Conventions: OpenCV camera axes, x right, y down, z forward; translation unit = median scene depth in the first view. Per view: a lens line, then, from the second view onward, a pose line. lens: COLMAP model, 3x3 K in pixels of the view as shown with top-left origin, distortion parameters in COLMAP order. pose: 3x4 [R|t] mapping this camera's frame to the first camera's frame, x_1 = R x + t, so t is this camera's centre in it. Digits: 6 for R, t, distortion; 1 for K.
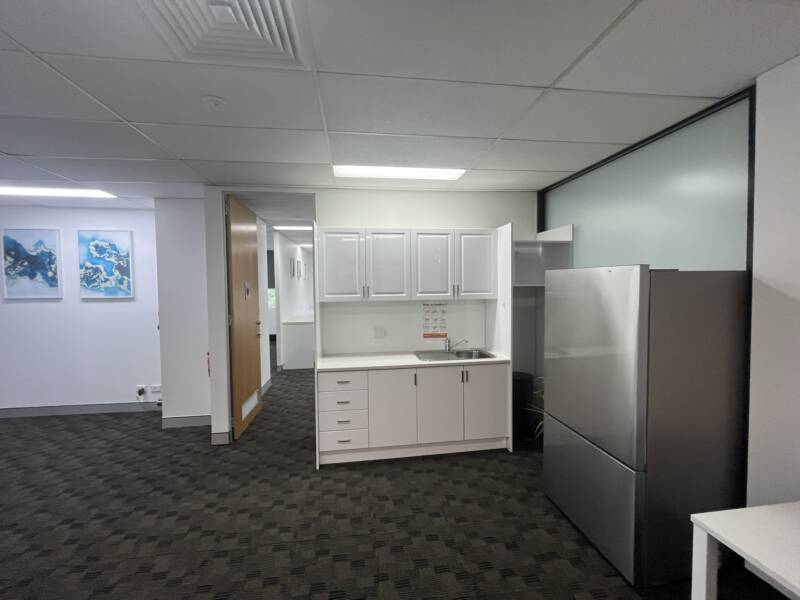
lens RADIAL K [[322.6, 0, 394.0], [0, 322.6, 295.2], [0, 0, 1]] dist [-0.003141, -0.000398]
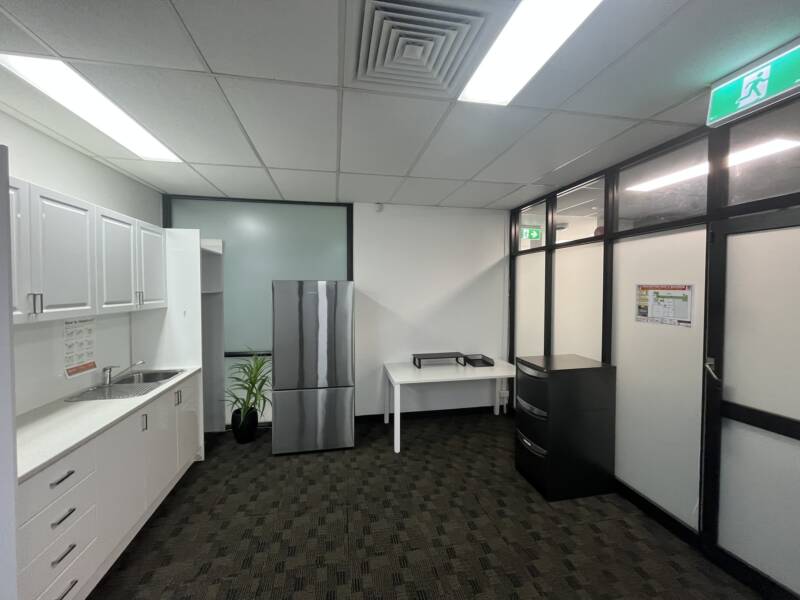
lens RADIAL K [[322.6, 0, 394.0], [0, 322.6, 295.2], [0, 0, 1]] dist [-0.003141, -0.000398]
pose [[-0.051498, -0.013227, 0.998585, -0.414601], [0.037155, 0.999195, 0.015152, -0.008014], [-0.997982, 0.037883, -0.050965, 0.287785]]
